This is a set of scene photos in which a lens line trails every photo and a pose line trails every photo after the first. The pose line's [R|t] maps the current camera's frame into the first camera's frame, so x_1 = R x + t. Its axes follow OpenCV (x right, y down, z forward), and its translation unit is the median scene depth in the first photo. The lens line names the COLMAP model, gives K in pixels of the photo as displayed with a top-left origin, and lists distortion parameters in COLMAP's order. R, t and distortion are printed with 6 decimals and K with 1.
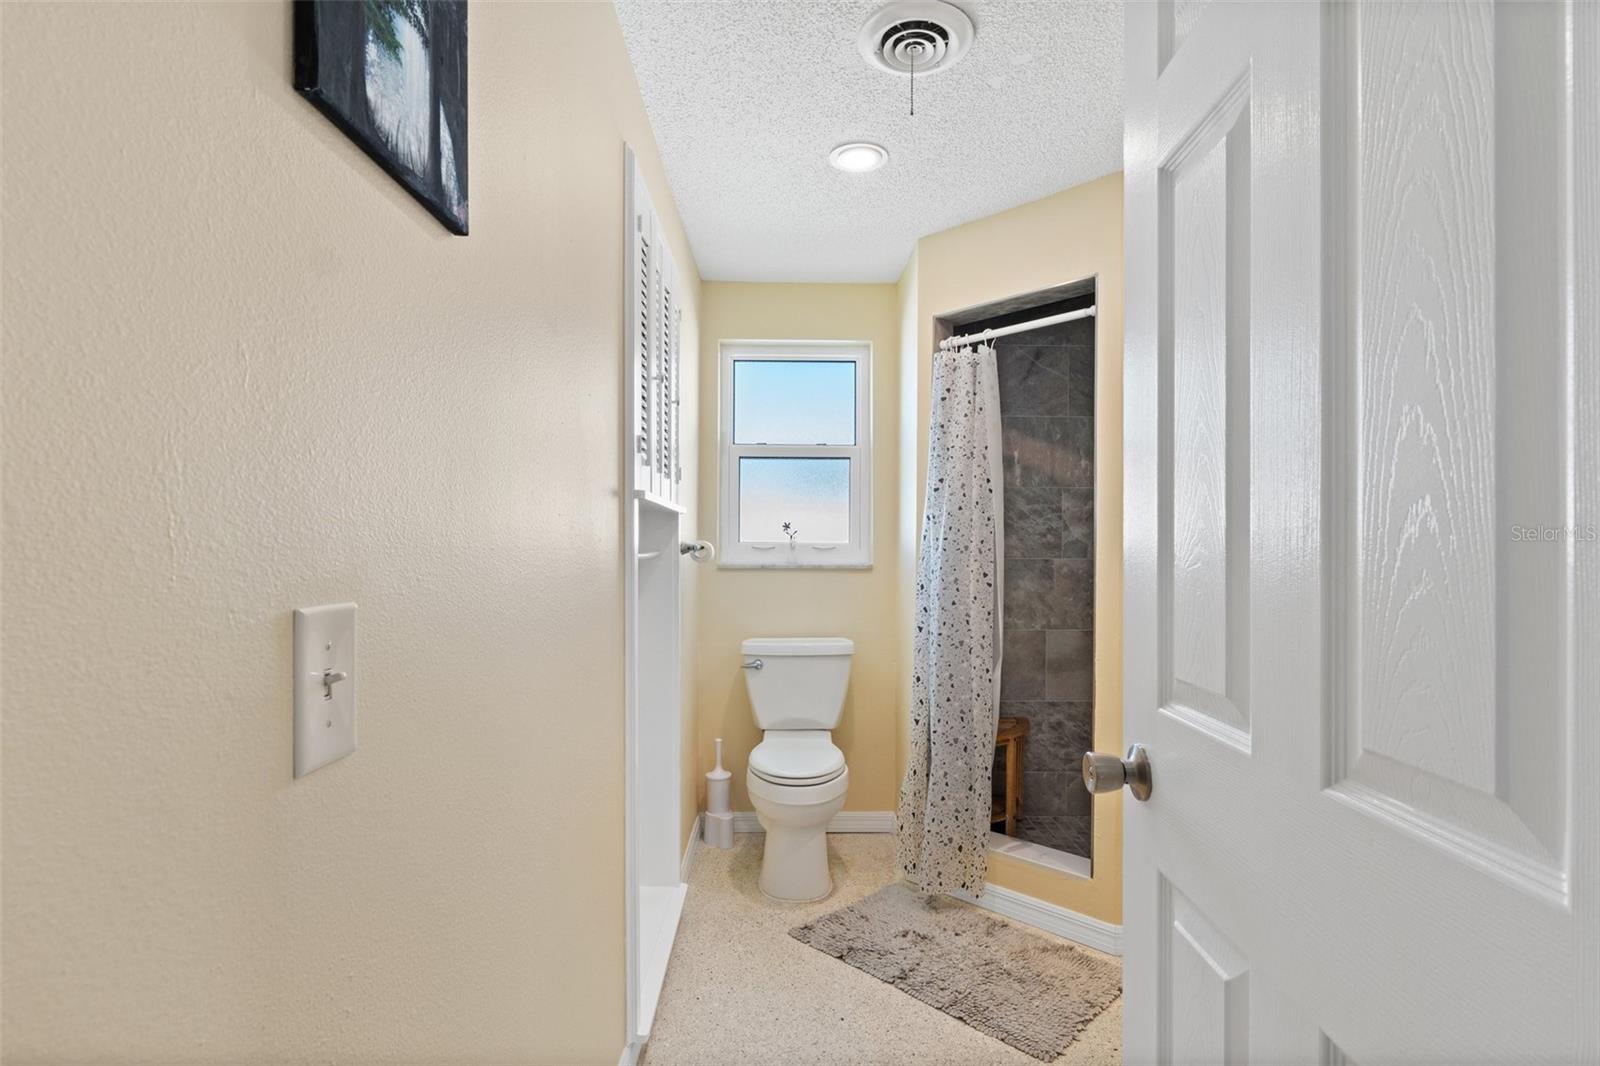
lens RADIAL K [[811.3, 0, 801.6], [0, 811.3, 546.0], [0, 0, 1]] dist [0.000240, -0.000016]
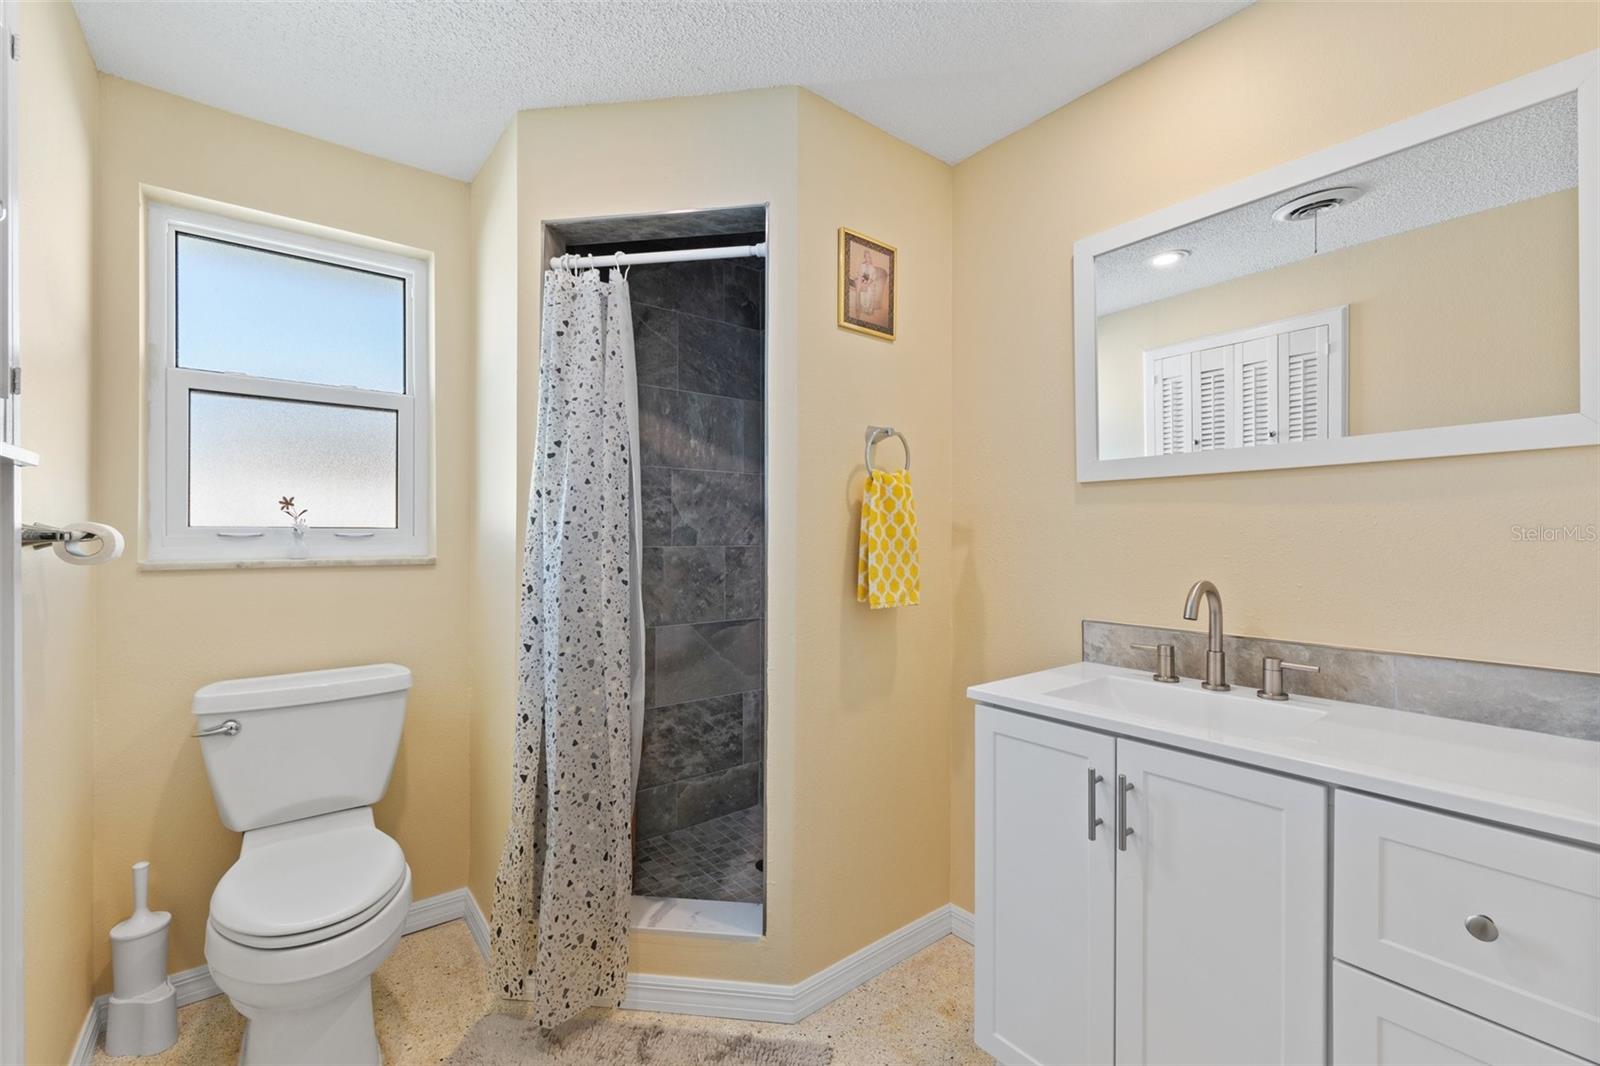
lens RADIAL K [[673.5, 0, 800.0], [0, 673.5, 533.0], [0, 0, 1]] dist [0.004701, -0.000459]
pose [[0.793642, -0.001338, 0.608383, -0.025717], [0.001507, 0.999999, 0.000233, 0.000779], [-0.608383, 0.000731, 0.793643, 0.379807]]
